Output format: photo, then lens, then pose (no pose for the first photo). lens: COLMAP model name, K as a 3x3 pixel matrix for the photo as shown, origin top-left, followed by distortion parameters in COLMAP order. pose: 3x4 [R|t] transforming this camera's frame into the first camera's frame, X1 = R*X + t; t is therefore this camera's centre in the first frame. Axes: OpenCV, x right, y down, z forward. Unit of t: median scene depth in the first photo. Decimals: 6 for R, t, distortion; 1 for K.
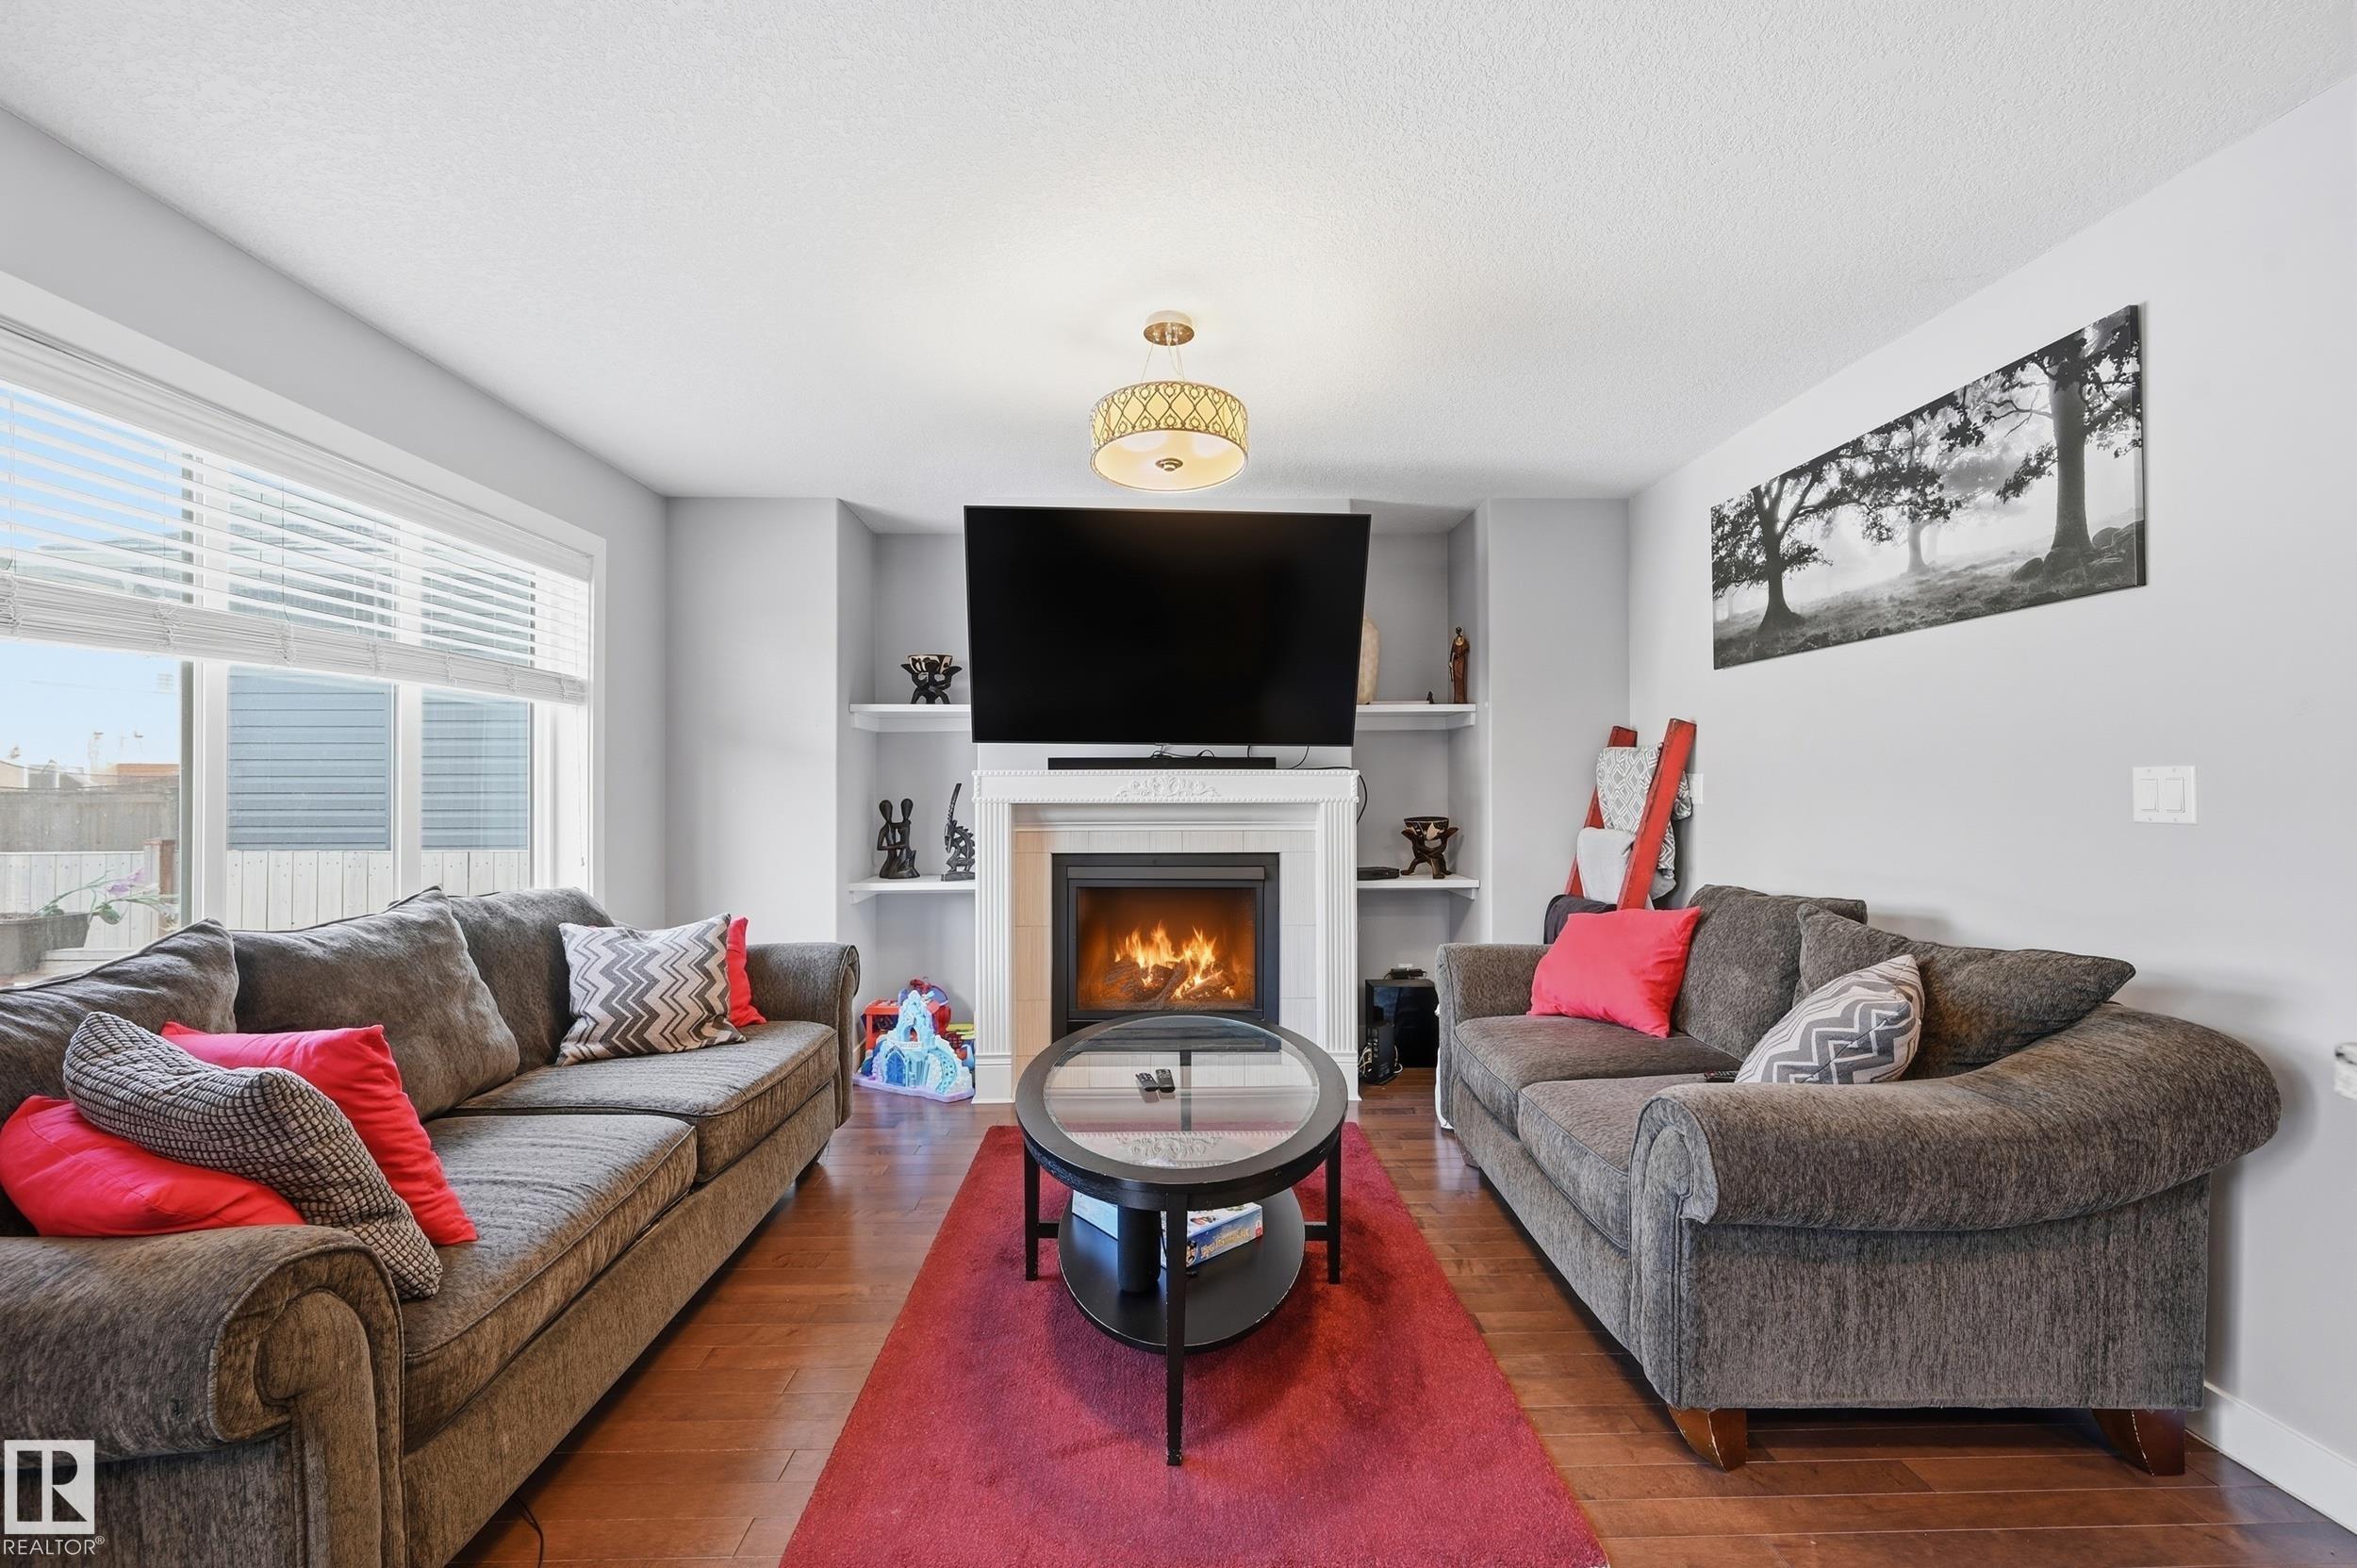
lens RADIAL K [[941.0, 0, 1177.2], [0, 941.0, 778.7], [0, 0, 1]] dist [-0.001436, -0.000172]
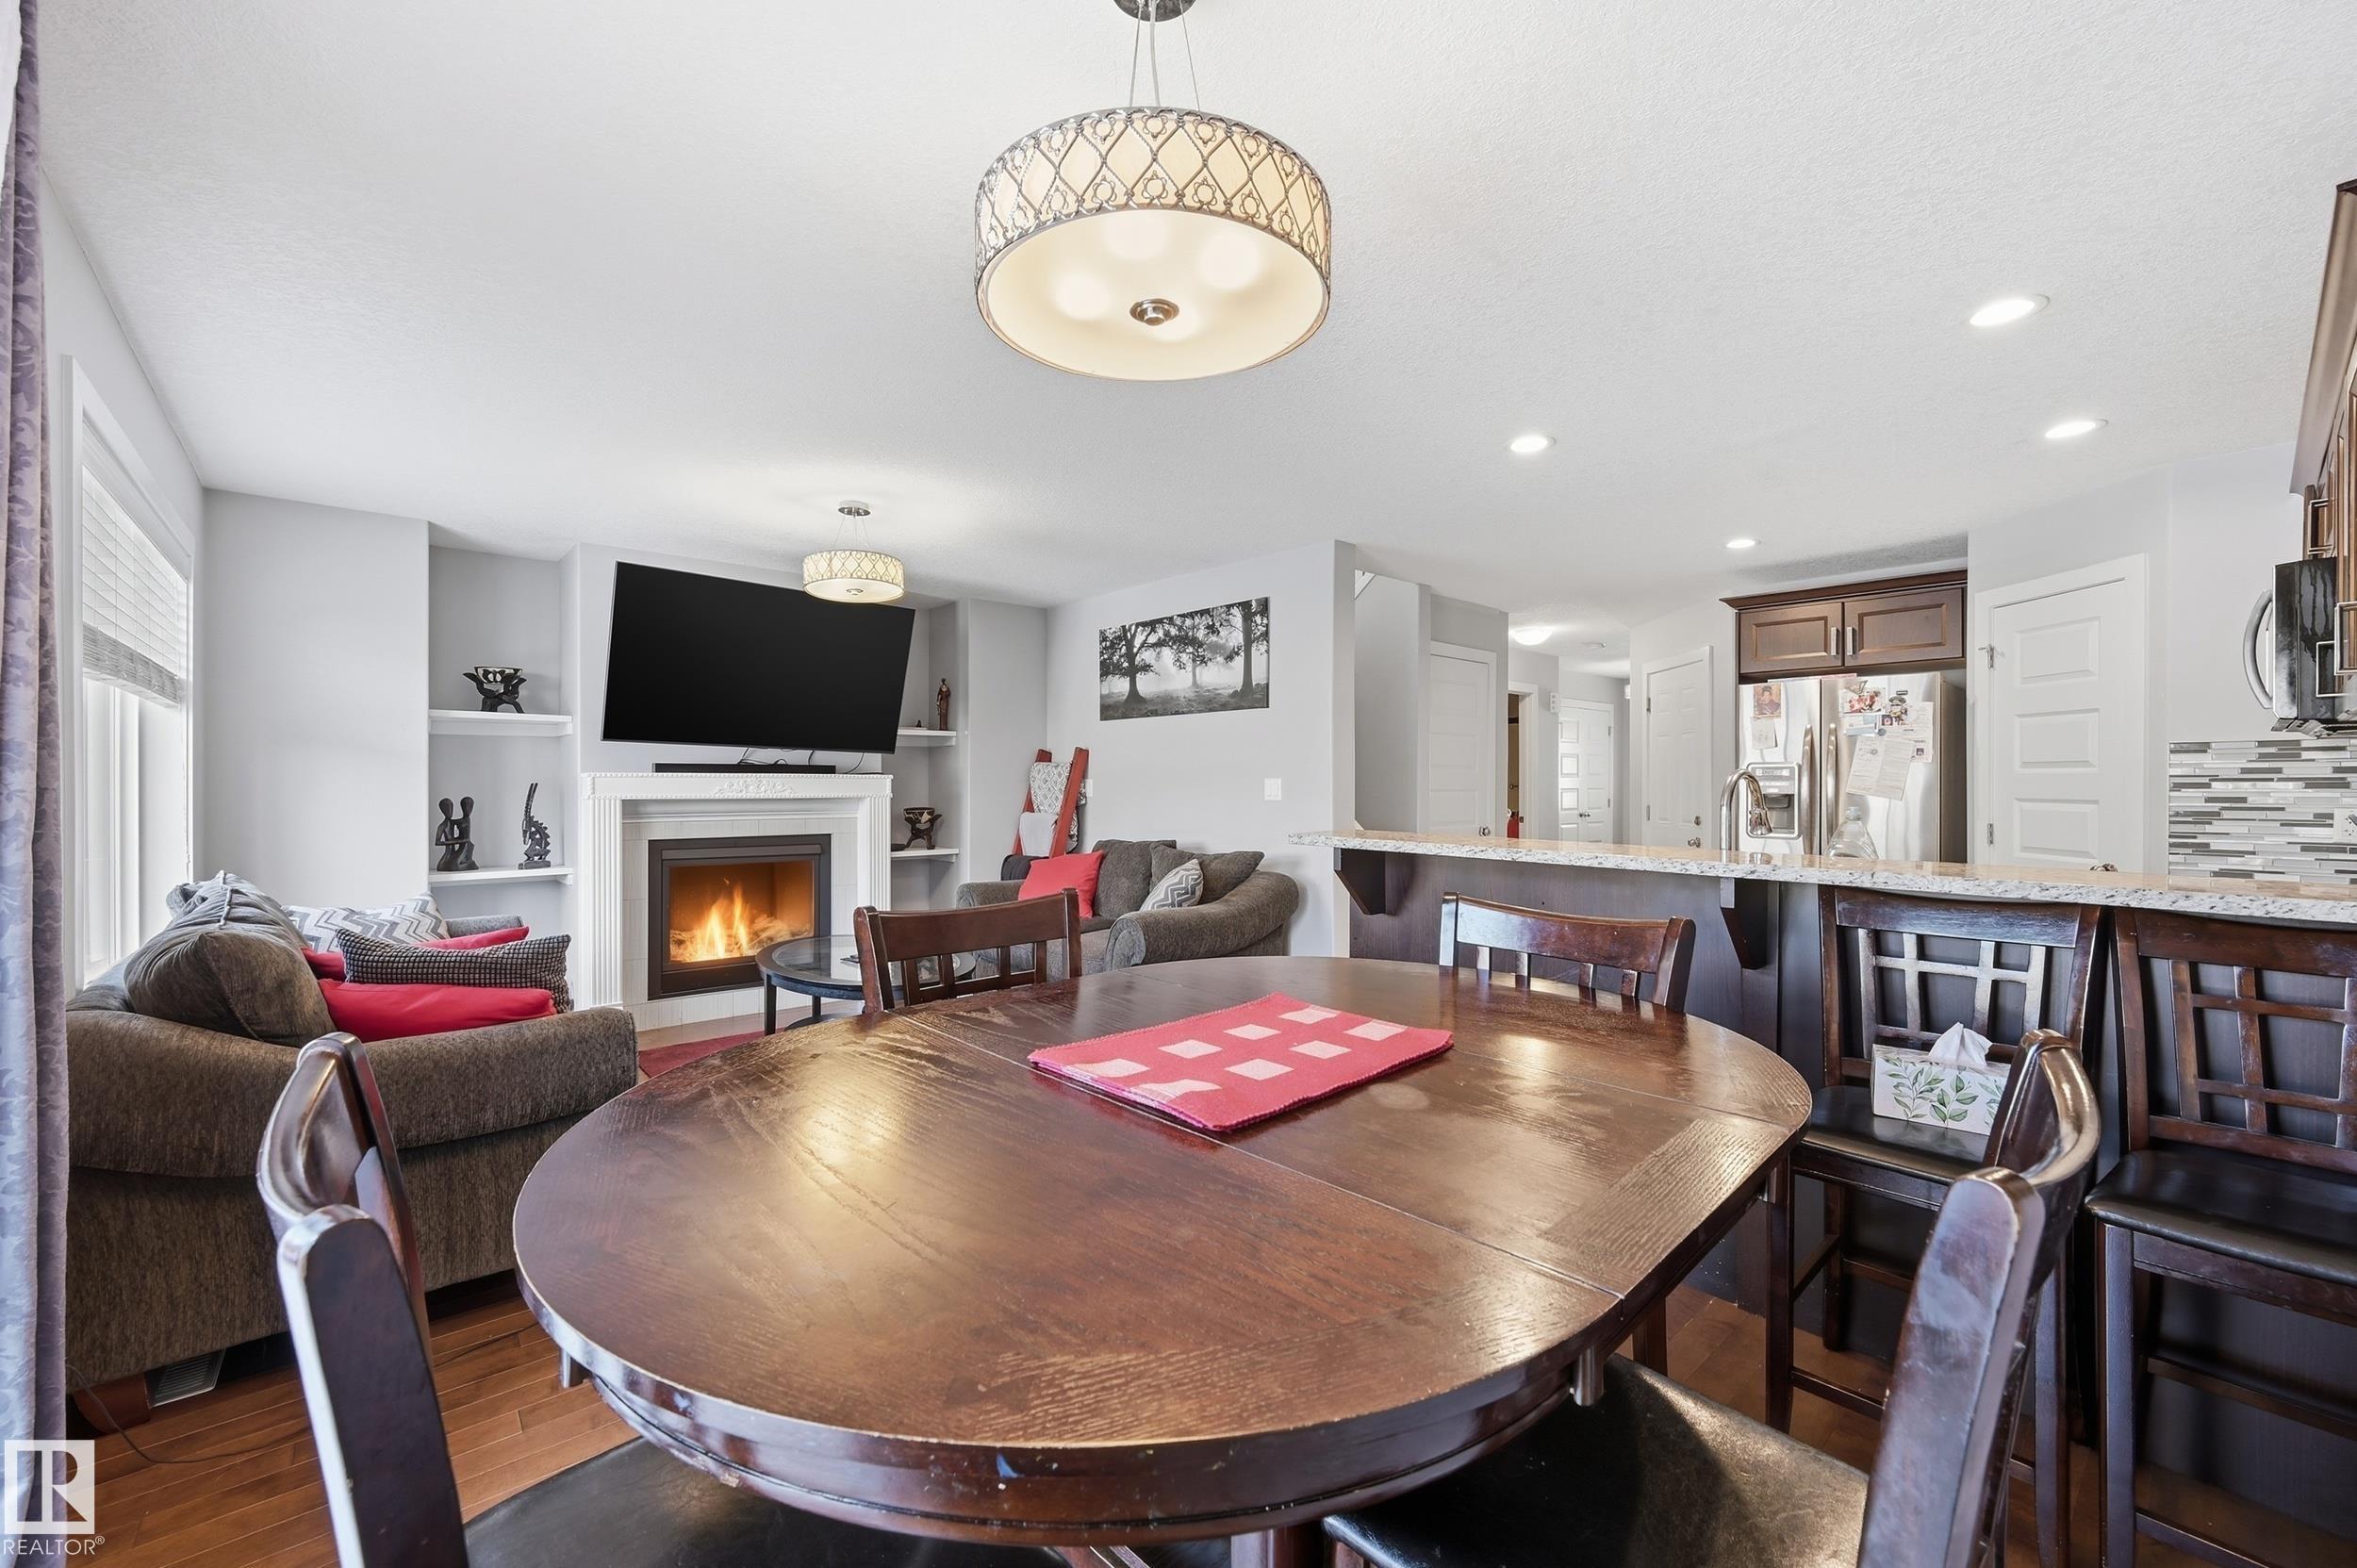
lens RADIAL K [[938.7, 0, 1172.0], [0, 938.7, 785.7], [0, 0, 1]] dist [-0.000103, -0.000005]
pose [[0.771523, 0.001887, 0.636199, -0.549795], [-0.006100, 0.999972, 0.004431, -0.002492], [-0.636173, -0.007300, 0.771512, -0.555163]]
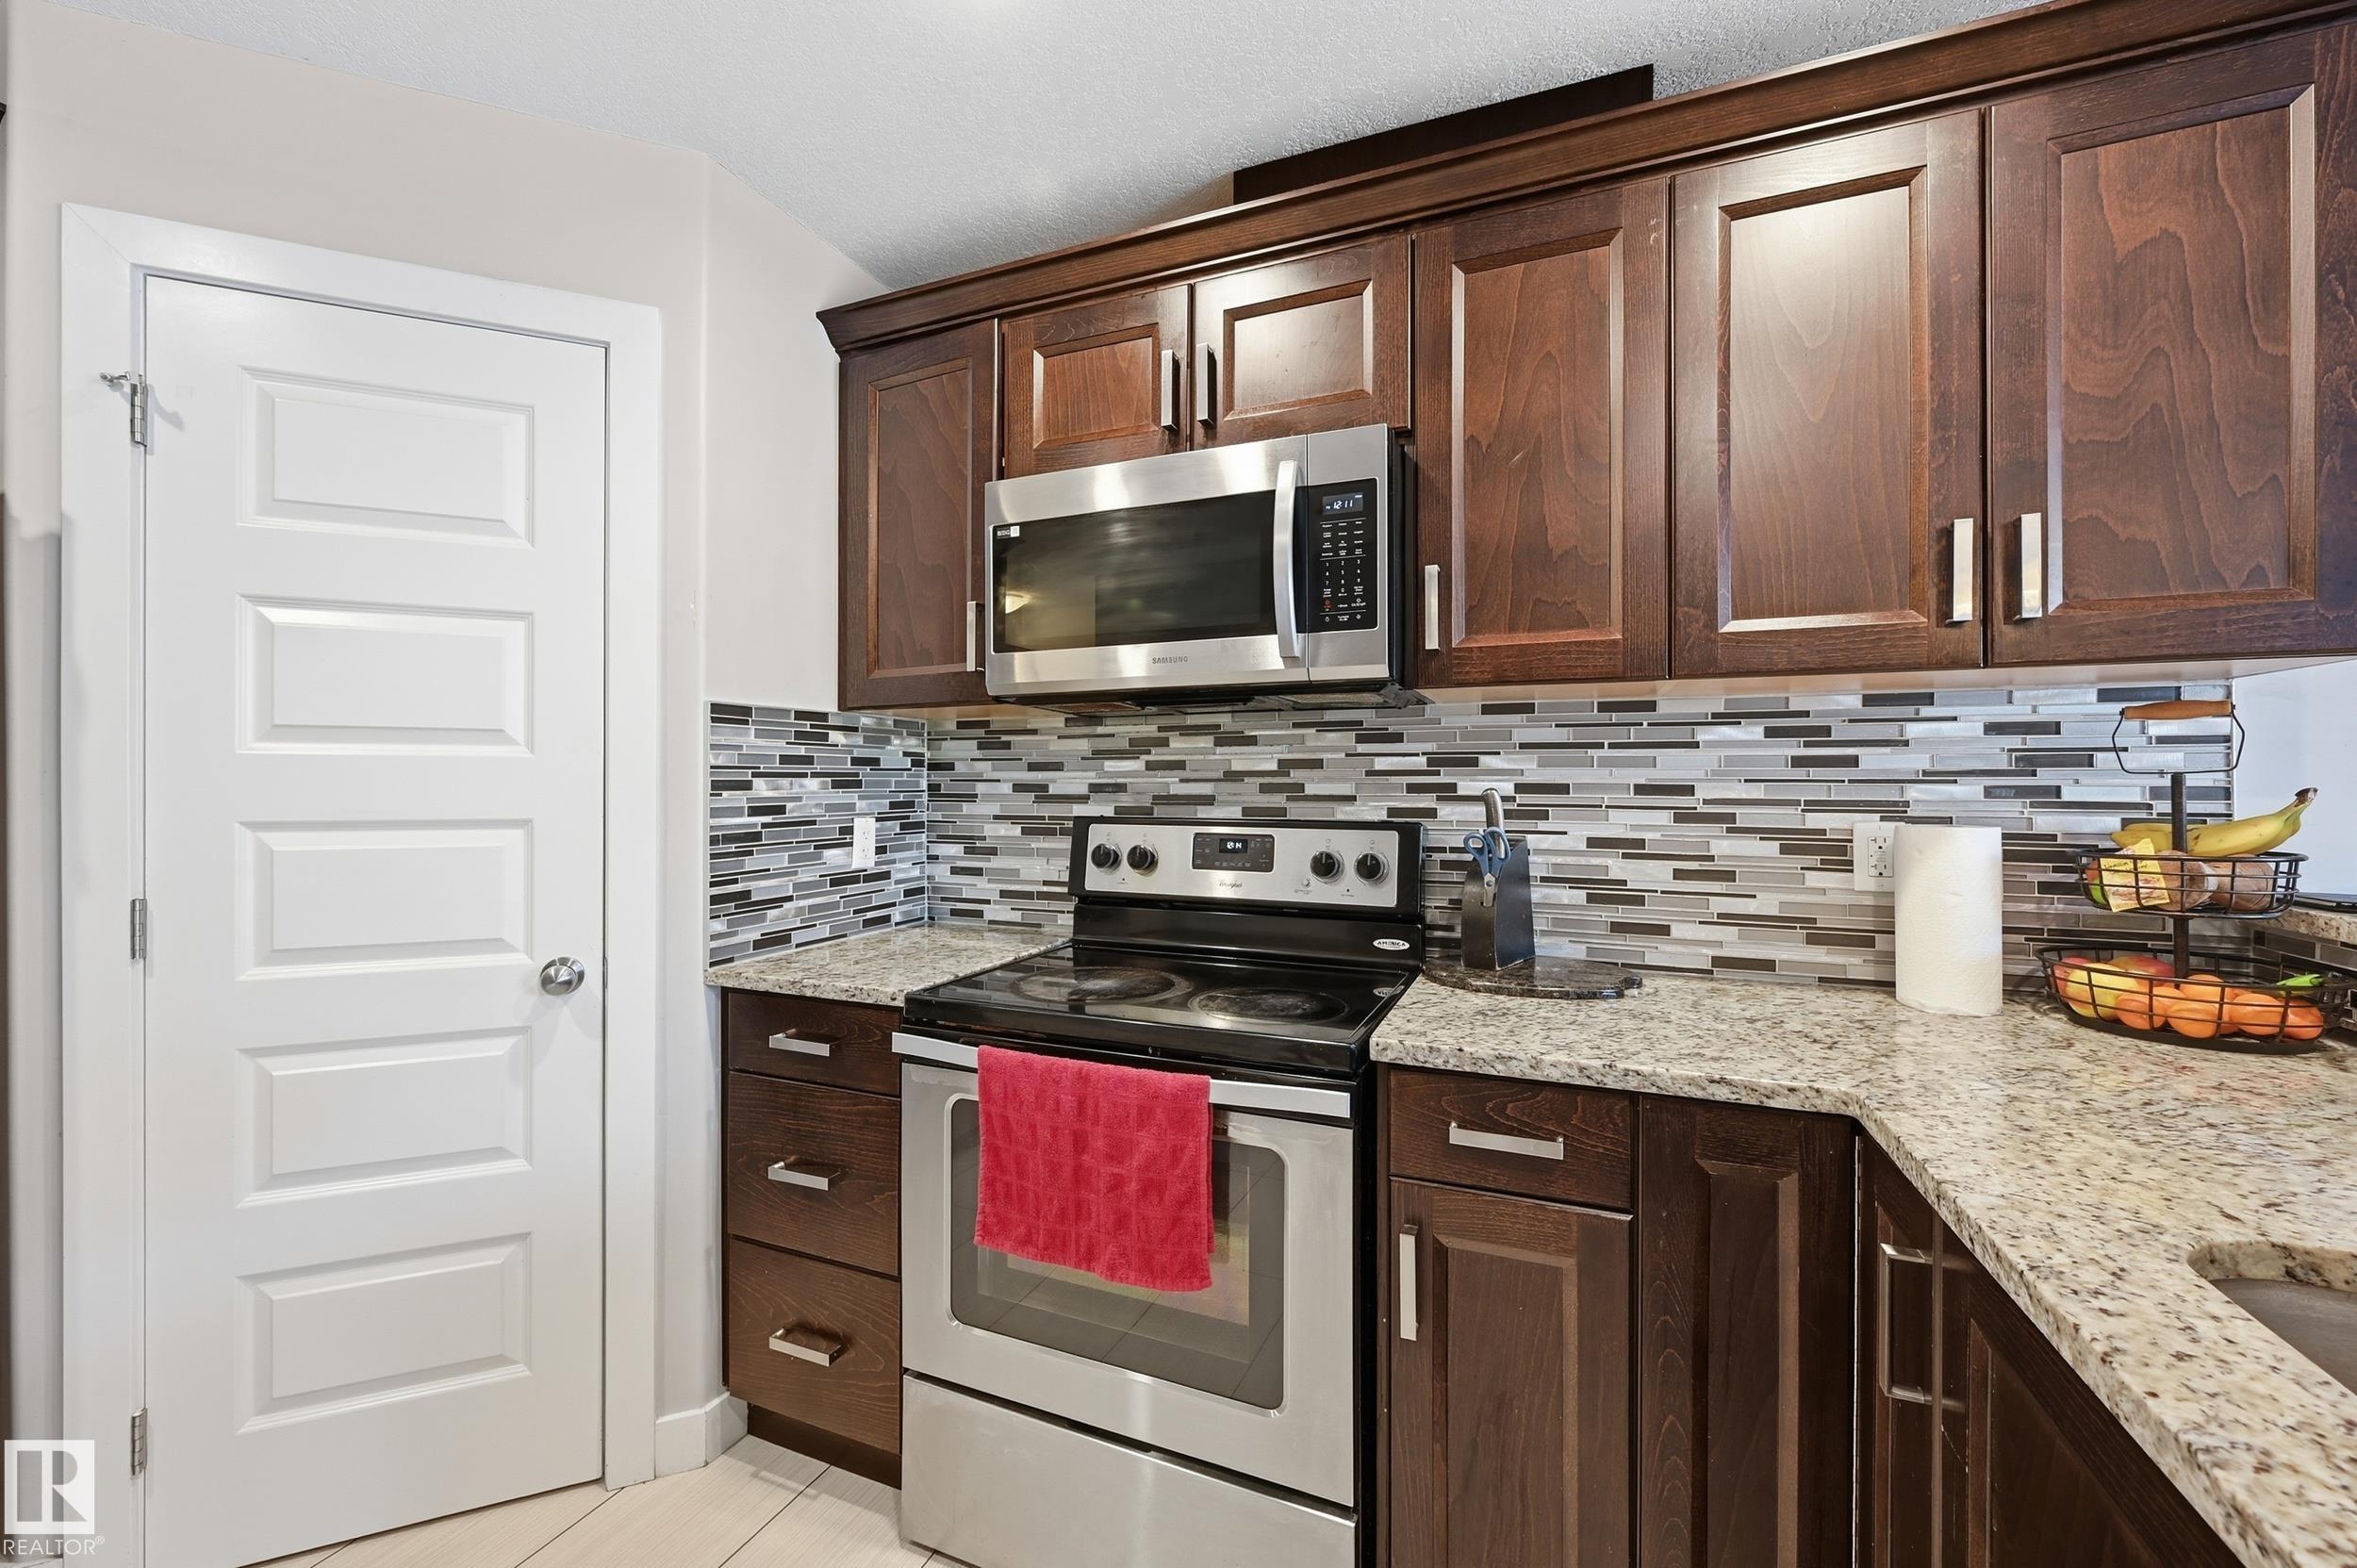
lens RADIAL K [[944.3, 0, 1177.6], [0, 944.3, 778.3], [0, 0, 1]] dist [0.000080, 0.000117]
pose [[-0.911345, 0.004723, 0.411616, 0.708026], [0.001259, 0.999961, -0.008687, -0.003976], [-0.411641, -0.007398, -0.911316, 0.018558]]
